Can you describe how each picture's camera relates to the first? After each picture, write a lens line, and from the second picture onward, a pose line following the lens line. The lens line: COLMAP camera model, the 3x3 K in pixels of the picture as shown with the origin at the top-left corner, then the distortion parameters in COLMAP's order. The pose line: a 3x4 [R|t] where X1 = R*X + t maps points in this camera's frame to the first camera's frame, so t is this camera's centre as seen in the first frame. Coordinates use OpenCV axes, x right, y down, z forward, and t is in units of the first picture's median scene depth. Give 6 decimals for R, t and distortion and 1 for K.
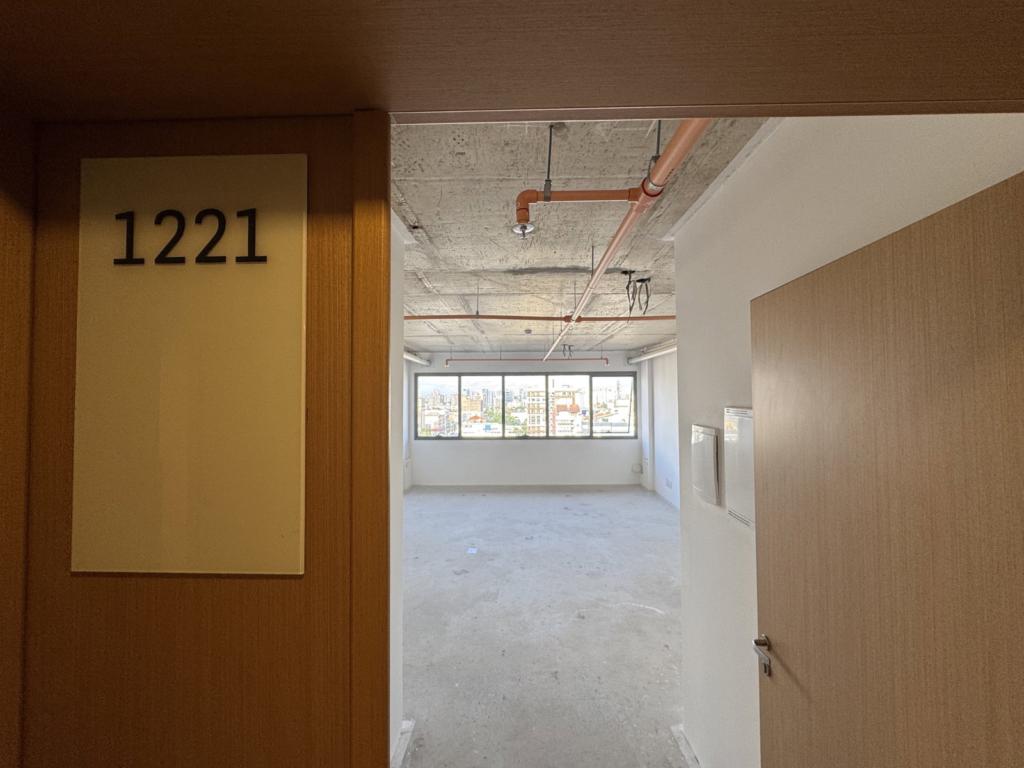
lens RADIAL K [[408.5, 0, 512.0], [0, 408.5, 384.0], [0, 0, 1]] dist [-0.003116, 0.000228]
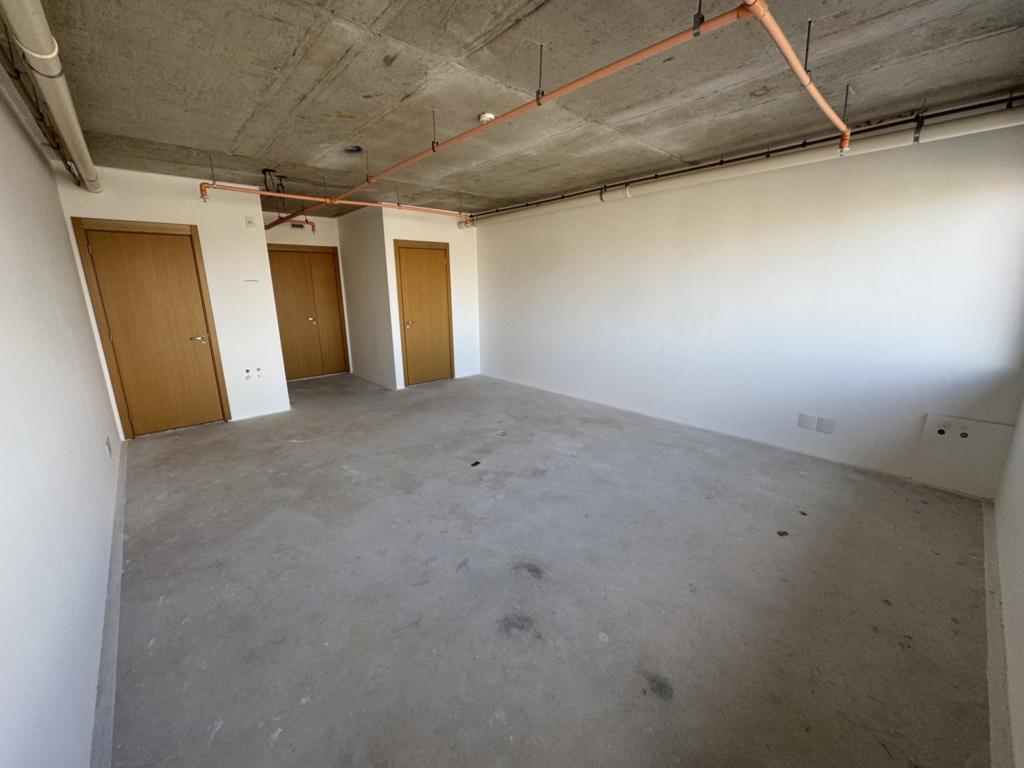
lens RADIAL K [[407.4, 0, 508.1], [0, 407.4, 385.8], [0, 0, 1]] dist [0.000512, 0.000038]
pose [[-0.731369, 0.178986, -0.658075, 0.522664], [0.036596, 0.973855, 0.224202, 0.105173], [0.680999, 0.139891, -0.718798, 1.806734]]
